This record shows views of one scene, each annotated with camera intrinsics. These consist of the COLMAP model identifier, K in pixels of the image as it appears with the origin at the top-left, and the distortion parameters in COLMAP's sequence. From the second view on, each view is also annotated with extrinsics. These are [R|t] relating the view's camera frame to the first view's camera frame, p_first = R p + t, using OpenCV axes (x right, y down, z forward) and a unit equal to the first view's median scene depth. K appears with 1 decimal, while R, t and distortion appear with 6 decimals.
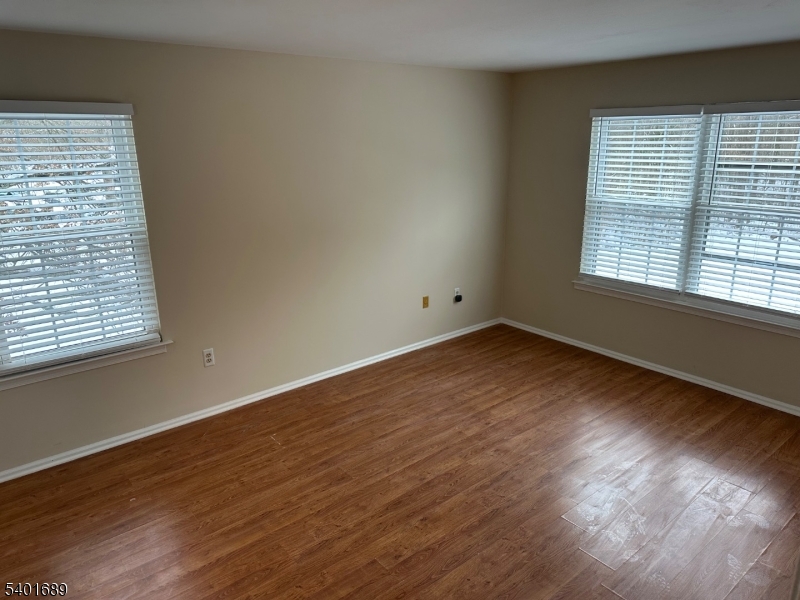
lens RADIAL K [[560.5, 0, 401.9], [0, 560.5, 298.9], [0, 0, 1]] dist [0.154568, -0.224291]
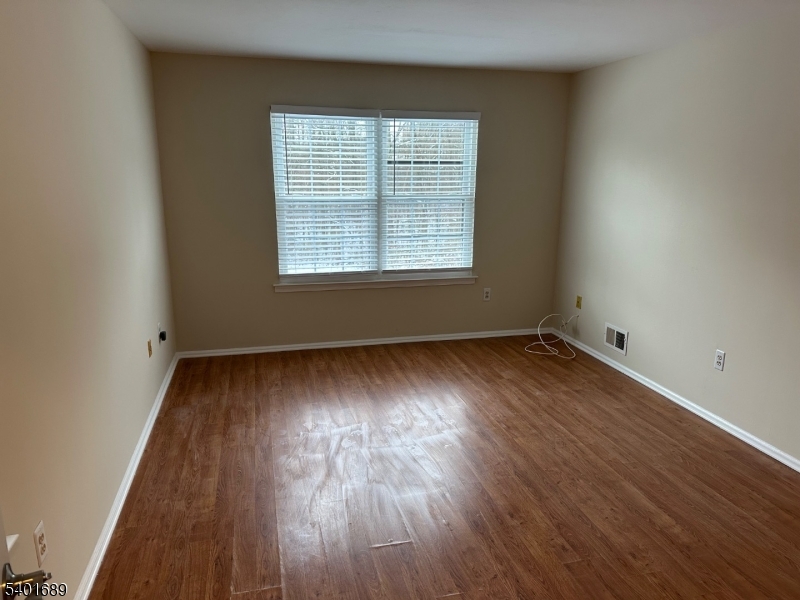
lens RADIAL K [[560.5, 0, 401.9], [0, 560.5, 298.9], [0, 0, 1]] dist [0.154568, -0.224291]
pose [[0.424001, -0.191867, 0.885105, -0.522677], [0.237899, 0.966577, 0.095565, -0.055521], [-0.873858, 0.170046, 0.455475, 0.445012]]
